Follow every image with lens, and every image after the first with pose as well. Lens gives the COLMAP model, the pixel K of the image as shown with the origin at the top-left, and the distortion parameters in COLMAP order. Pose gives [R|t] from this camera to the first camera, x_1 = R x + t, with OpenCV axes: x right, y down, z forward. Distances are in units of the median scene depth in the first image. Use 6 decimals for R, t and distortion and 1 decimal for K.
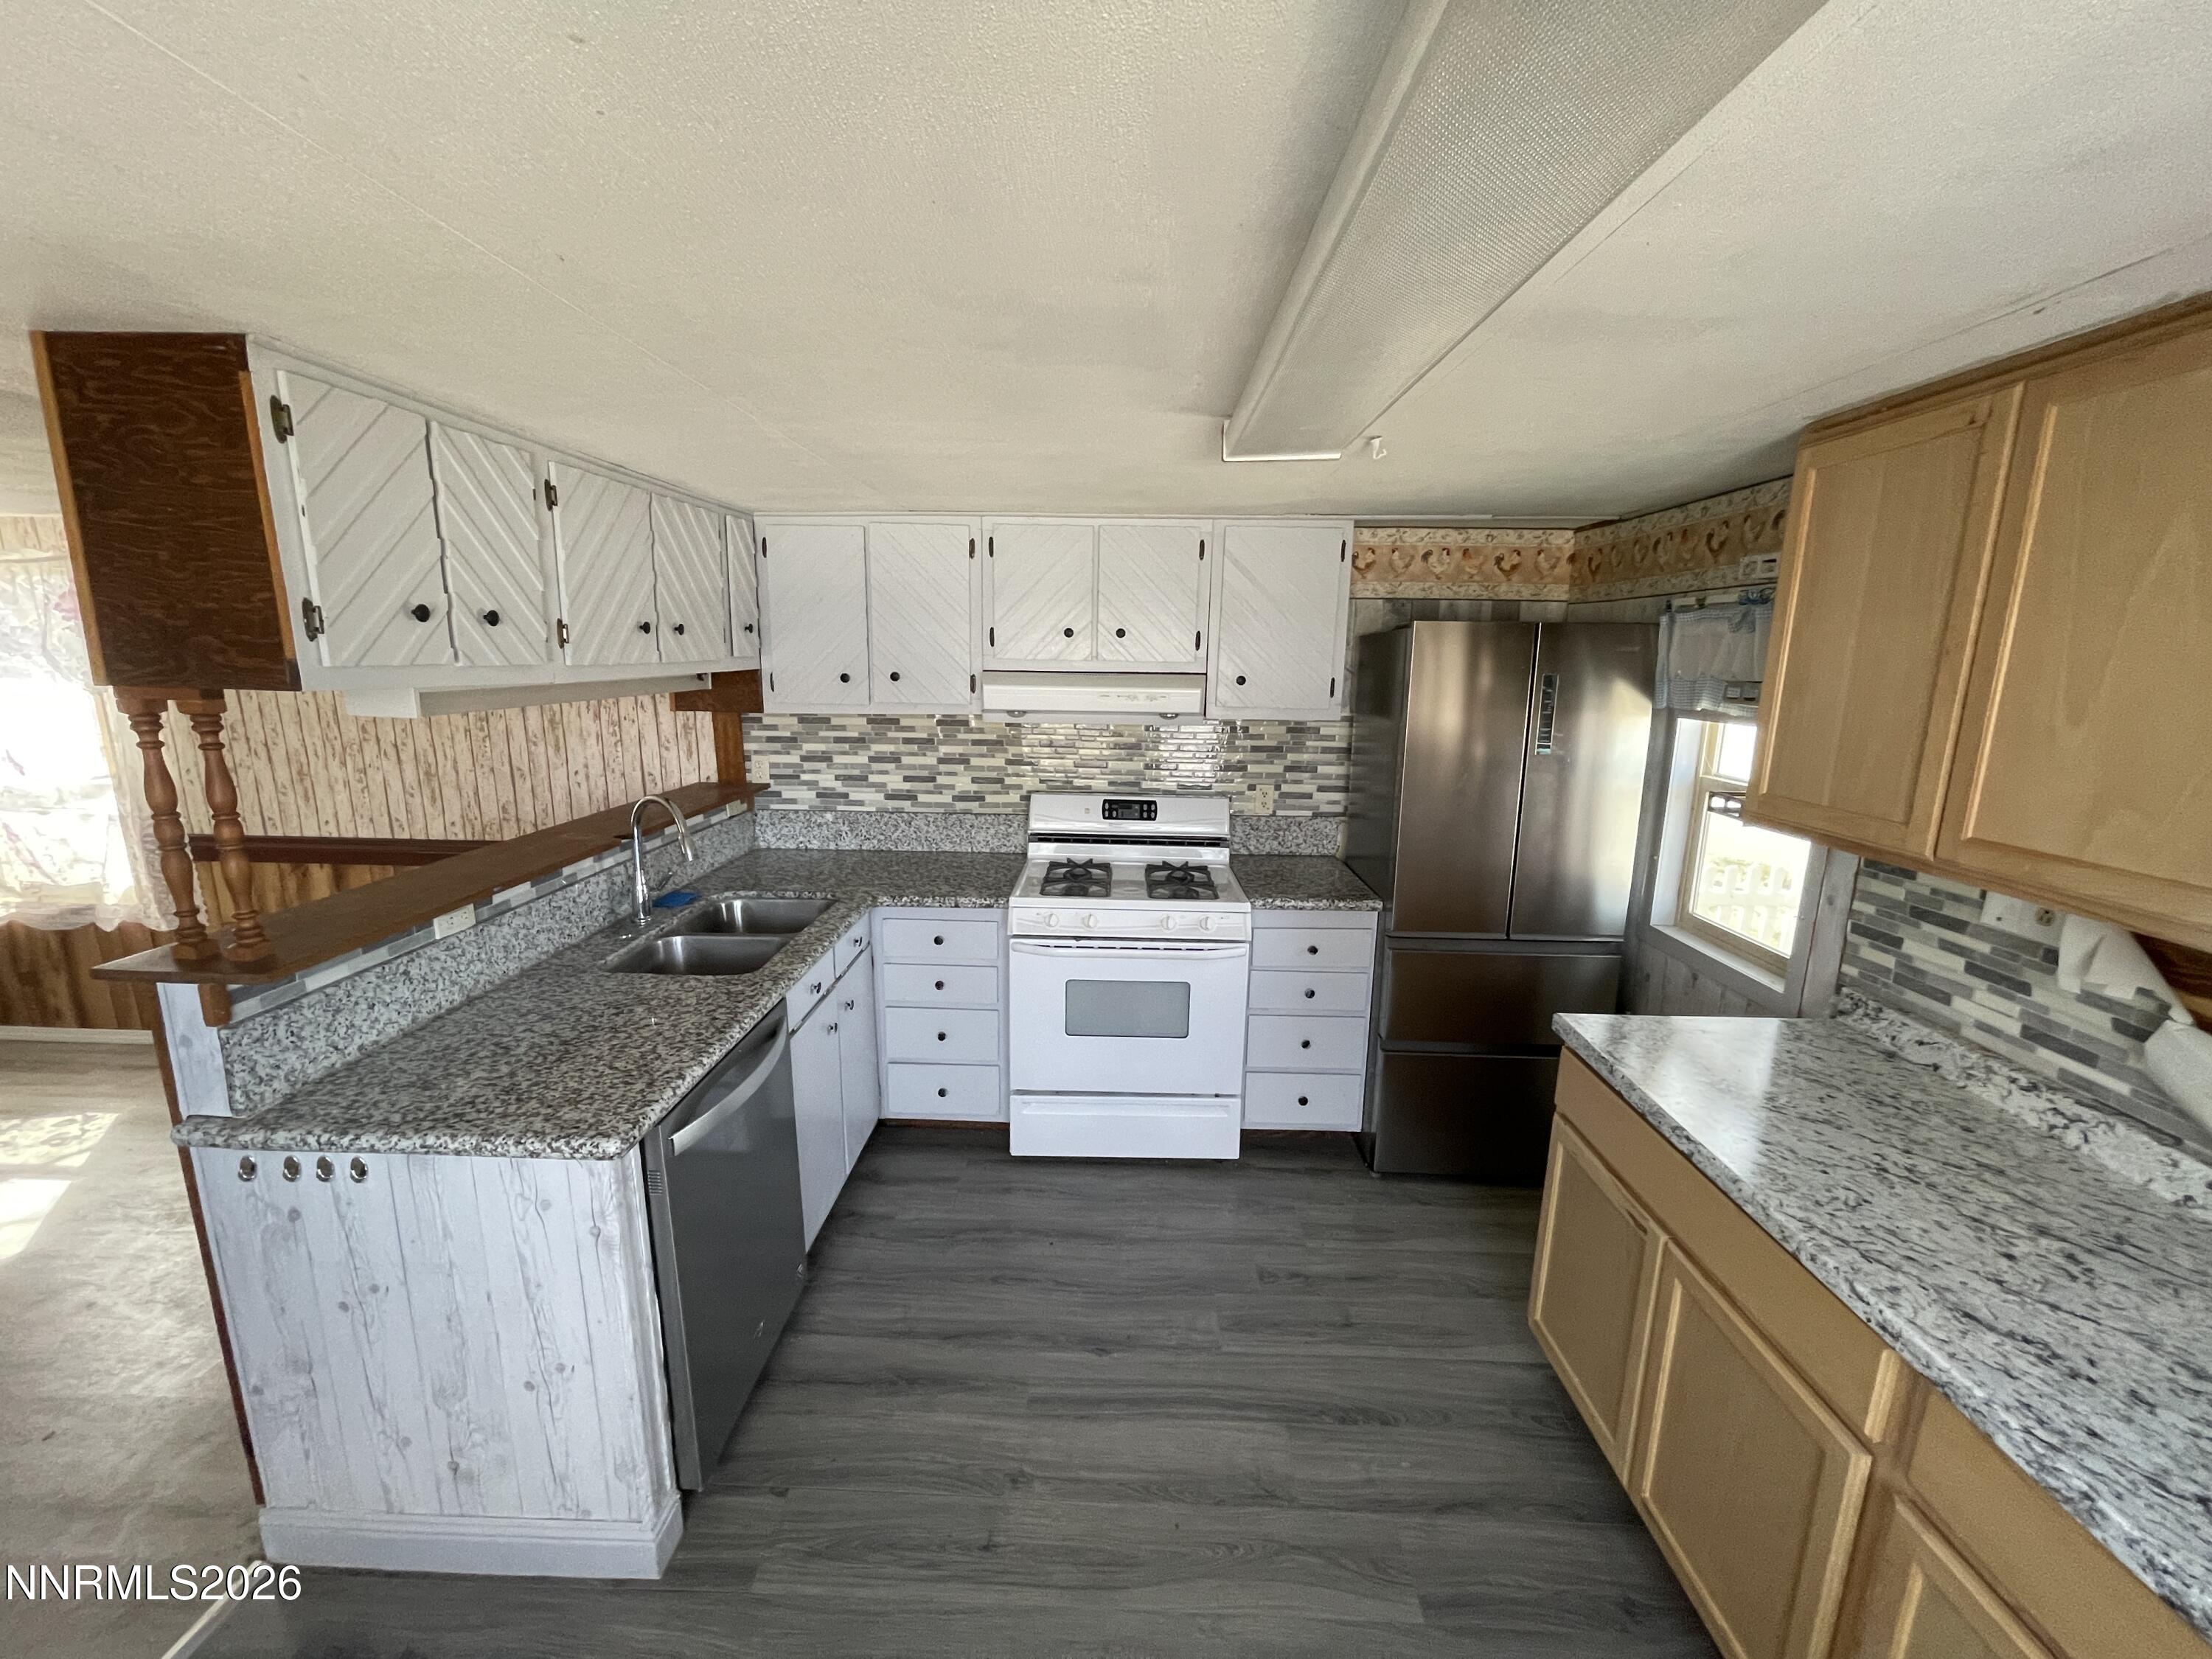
lens RADIAL K [[888.5, 0, 1103.3], [0, 888.5, 832.9], [0, 0, 1]] dist [-0.004131, 0.000837]
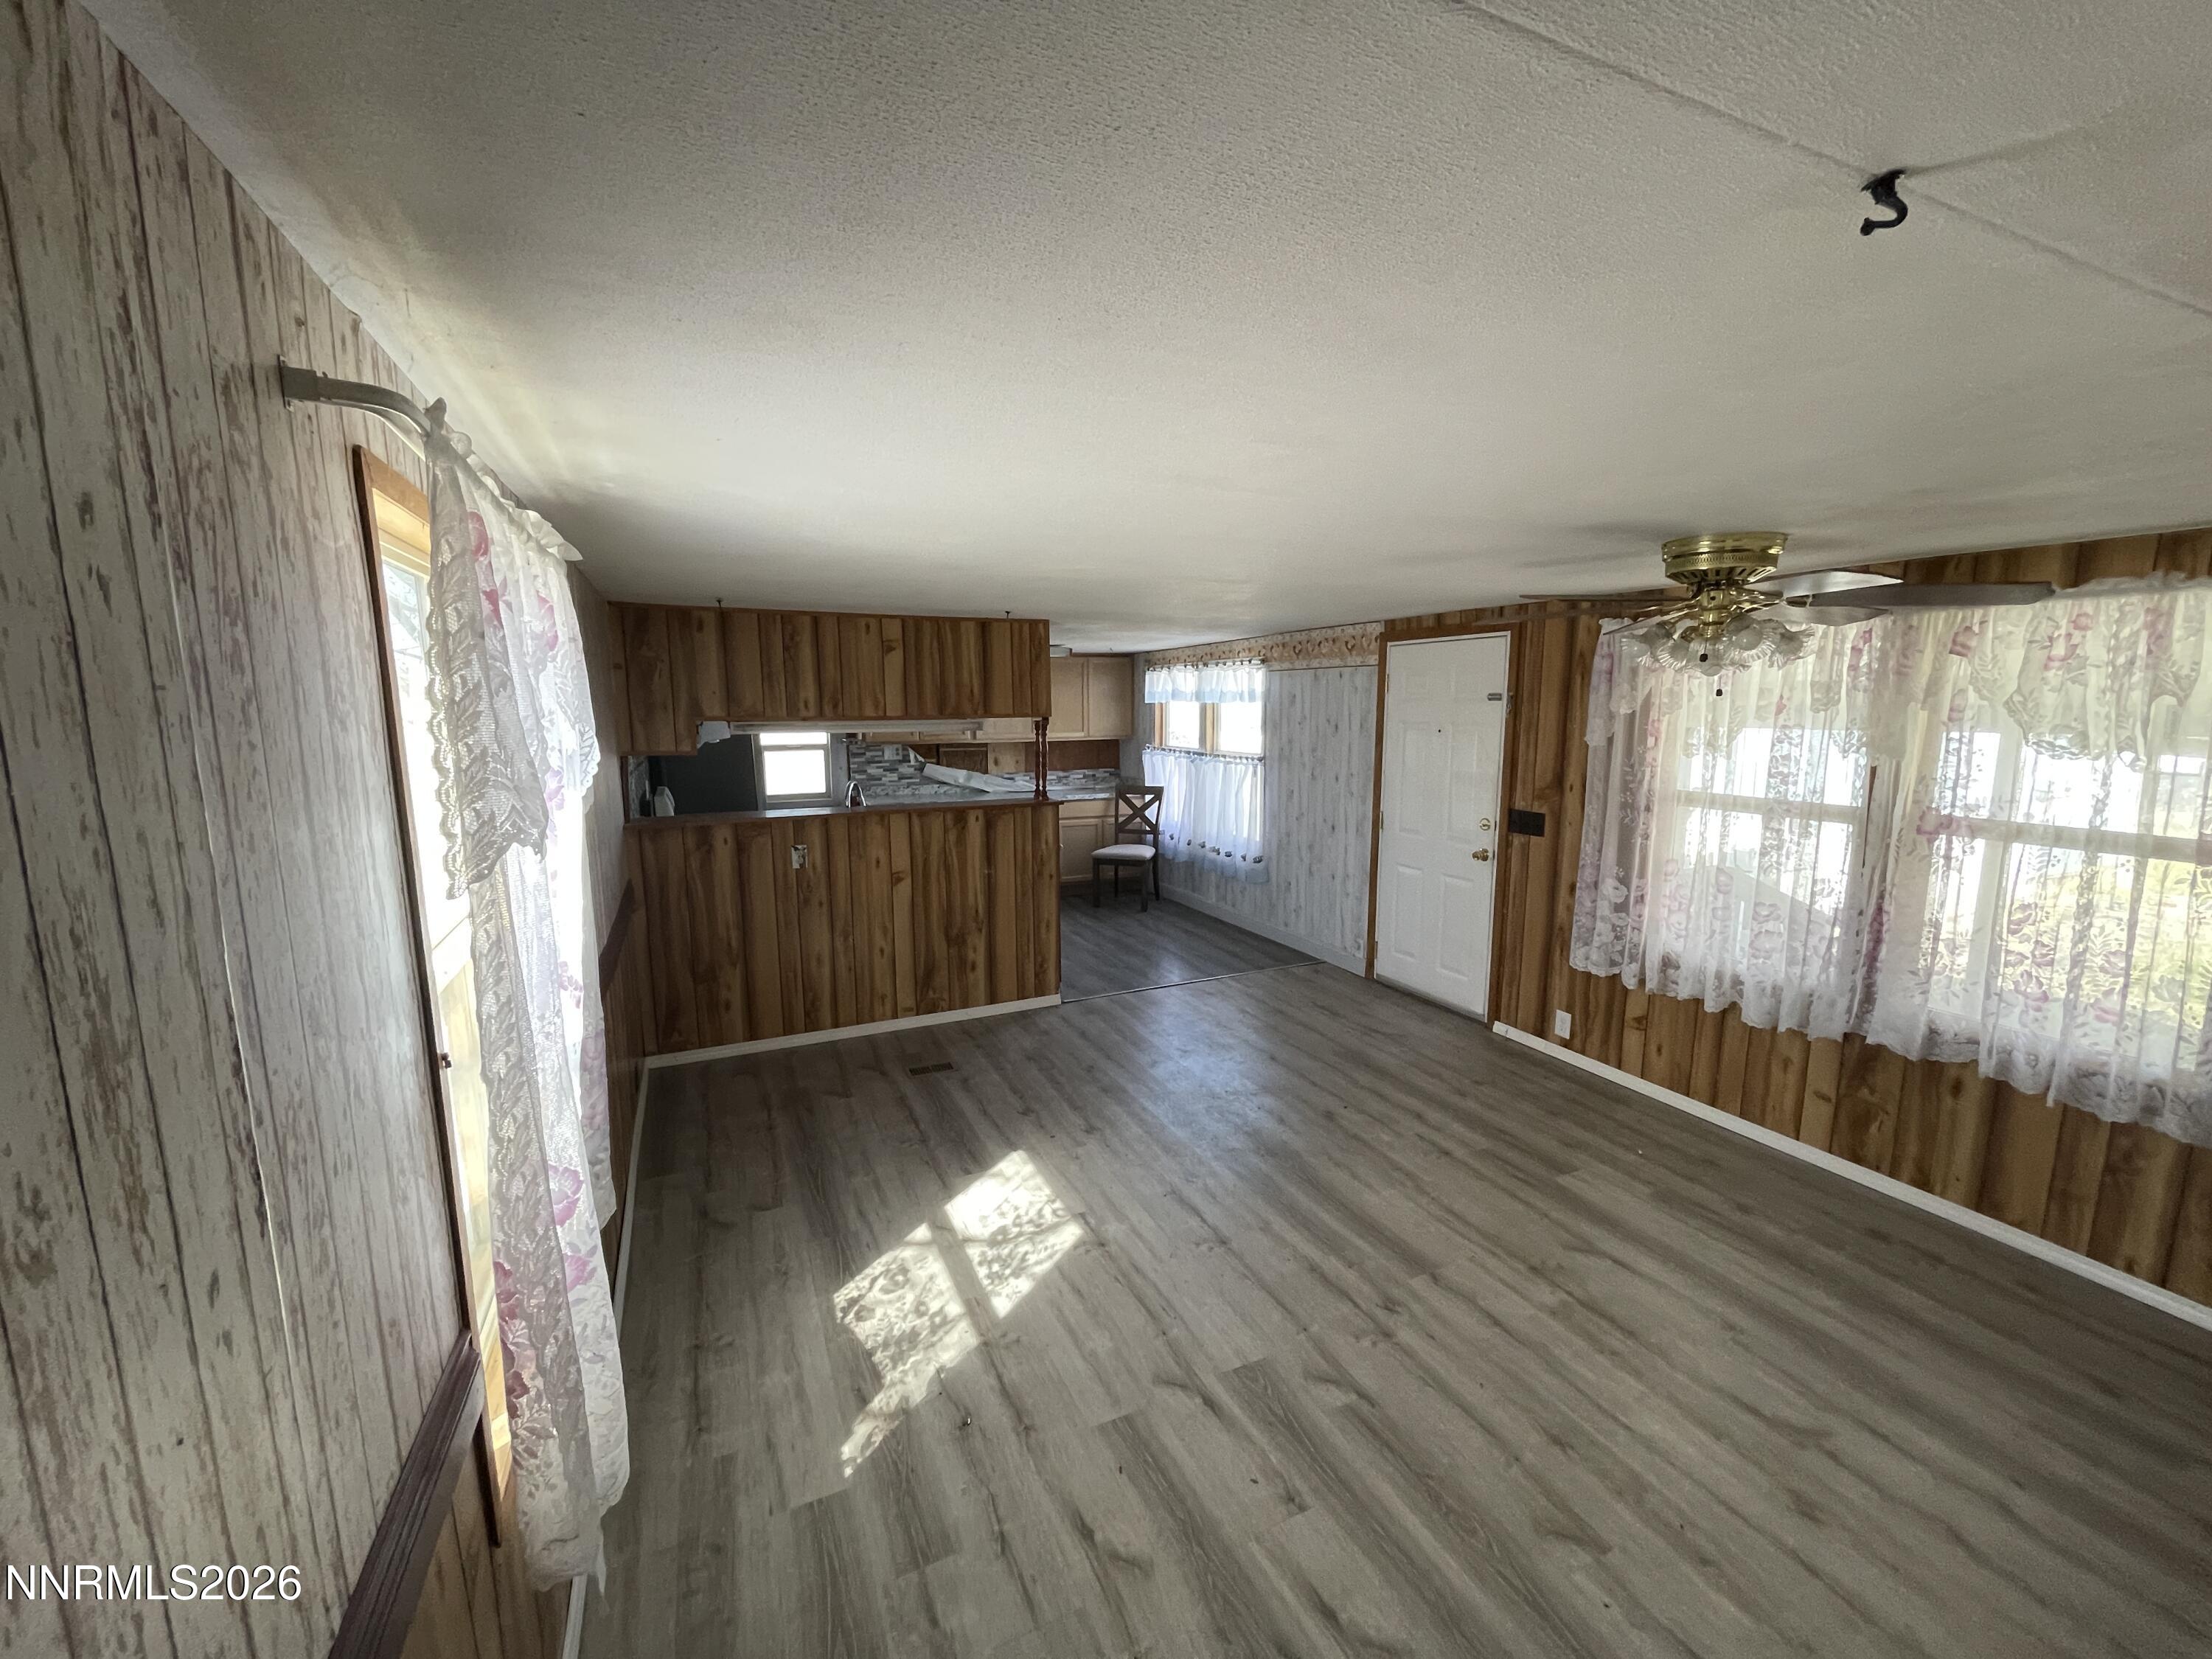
lens RADIAL K [[888.5, 0, 1110.9], [0, 888.5, 832.6], [0, 0, 1]] dist [-0.004131, 0.000837]
pose [[-0.448617, -0.141419, 0.882464, -2.878299], [0.180353, 0.952762, 0.244370, -0.356383], [-0.875337, 0.268784, -0.401920, 1.523037]]
